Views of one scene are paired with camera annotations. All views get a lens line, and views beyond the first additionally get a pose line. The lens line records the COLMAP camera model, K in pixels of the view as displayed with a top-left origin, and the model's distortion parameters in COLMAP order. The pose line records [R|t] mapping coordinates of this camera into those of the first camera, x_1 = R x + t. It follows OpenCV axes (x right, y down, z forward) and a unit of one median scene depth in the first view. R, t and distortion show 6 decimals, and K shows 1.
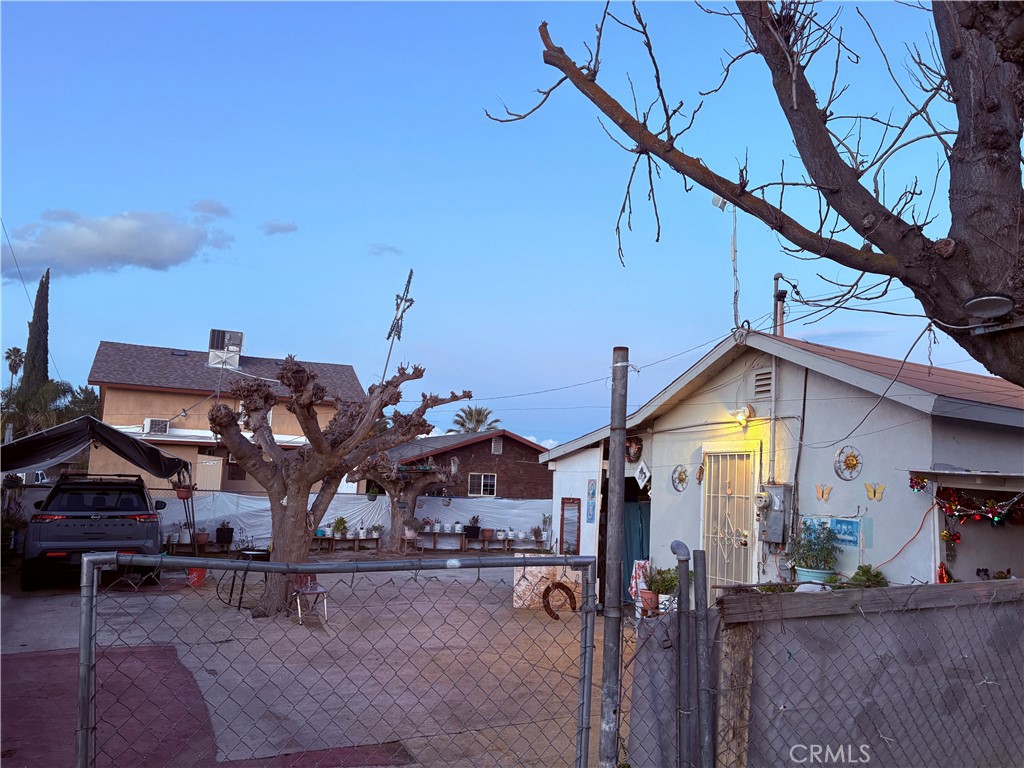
lens RADIAL K [[748.8, 0, 515.4], [0, 748.8, 378.3], [0, 0, 1]] dist [0.038979, -0.046897]
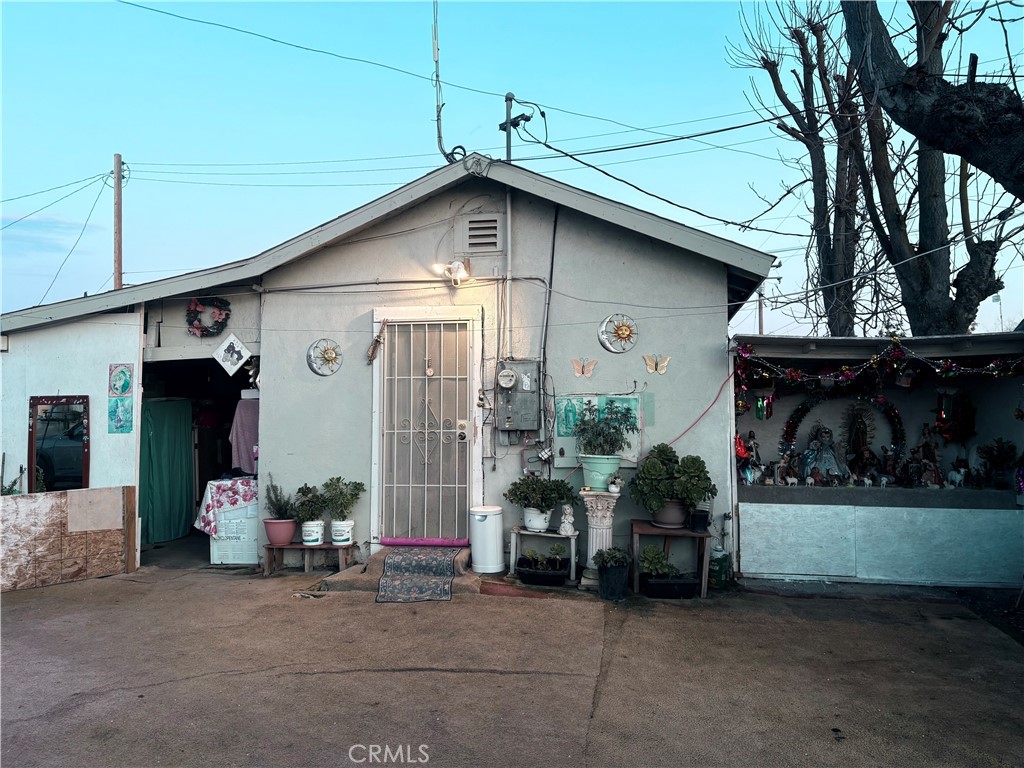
lens RADIAL K [[748.8, 0, 515.4], [0, 748.8, 378.3], [0, 0, 1]] dist [0.038979, -0.046897]
pose [[0.581185, -0.028466, 0.813274, -0.283229], [-0.087609, 0.991391, 0.097308, 0.075595], [-0.809042, -0.127805, 0.573687, 0.495141]]
